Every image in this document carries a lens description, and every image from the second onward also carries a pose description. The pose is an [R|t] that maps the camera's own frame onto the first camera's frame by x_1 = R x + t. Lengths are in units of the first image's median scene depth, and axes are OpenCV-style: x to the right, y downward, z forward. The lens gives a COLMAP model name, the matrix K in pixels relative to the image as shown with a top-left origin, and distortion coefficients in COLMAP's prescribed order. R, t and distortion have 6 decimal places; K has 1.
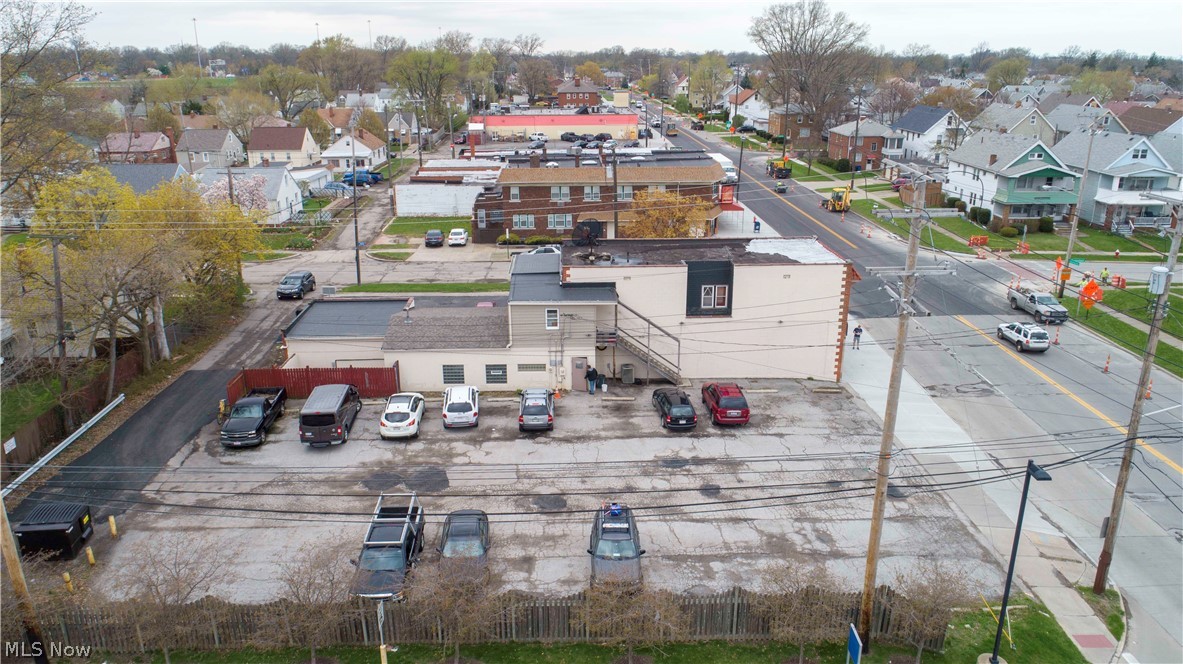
lens RADIAL K [[845.5, 0, 591.5], [0, 845.5, 334.7], [0, 0, 1]] dist [-0.014829, -0.003672]
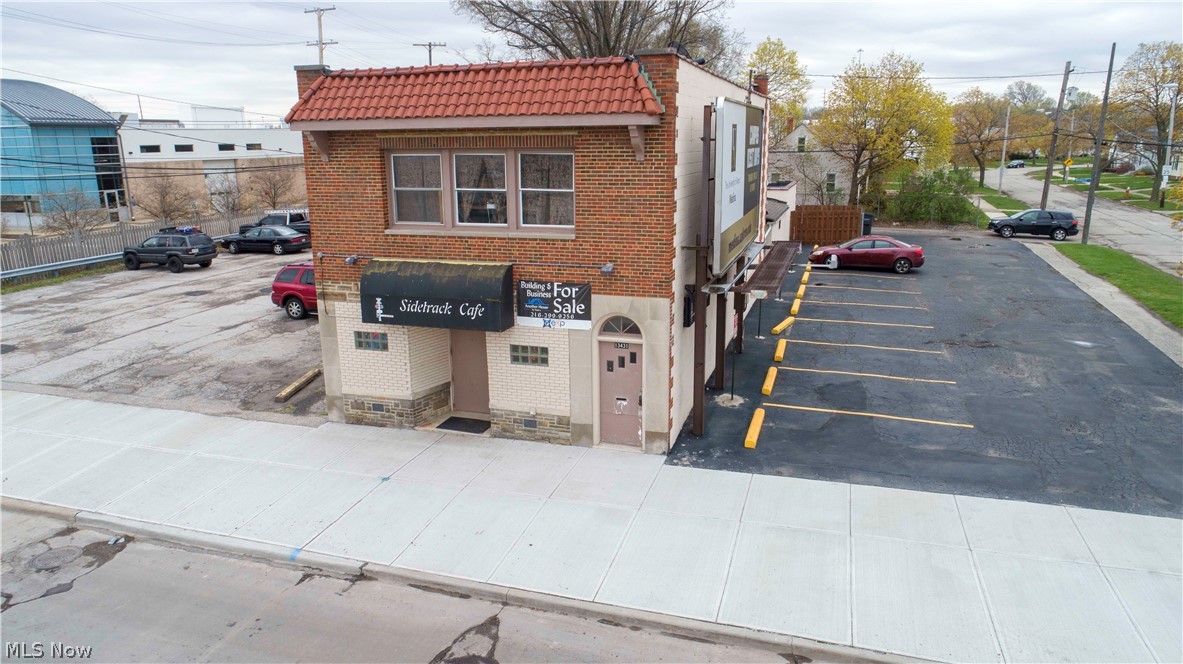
lens RADIAL K [[785.3, 0, 588.9], [0, 785.3, 334.7], [0, 0, 1]] dist [-0.007335, -0.002982]
pose [[-0.343320, 0.232274, -0.910044, 0.582264], [-0.284716, 0.897607, 0.336511, -0.128586], [0.895024, 0.374635, -0.242034, 1.220681]]
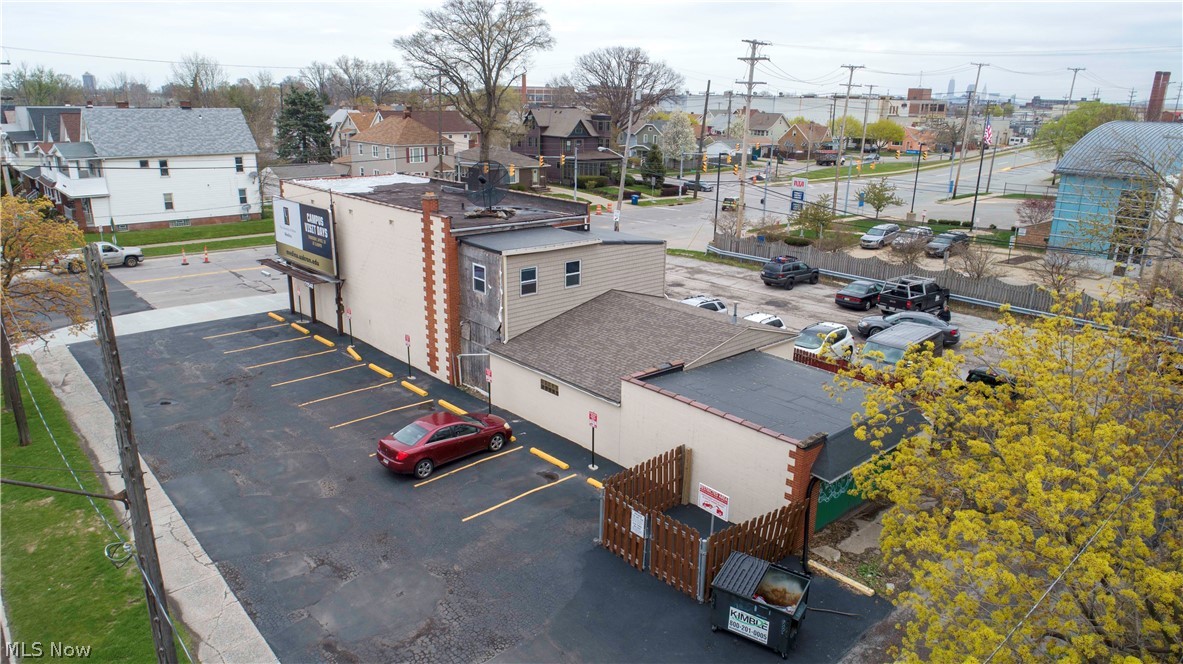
lens RADIAL K [[785.3, 0, 582.1], [0, 785.3, 340.0], [0, 0, 1]] dist [-0.007335, -0.002982]
pose [[-0.645065, -0.235647, 0.726885, -0.585745], [0.227570, 0.848851, 0.477141, -0.320231], [-0.729454, 0.473204, -0.493938, 1.412145]]
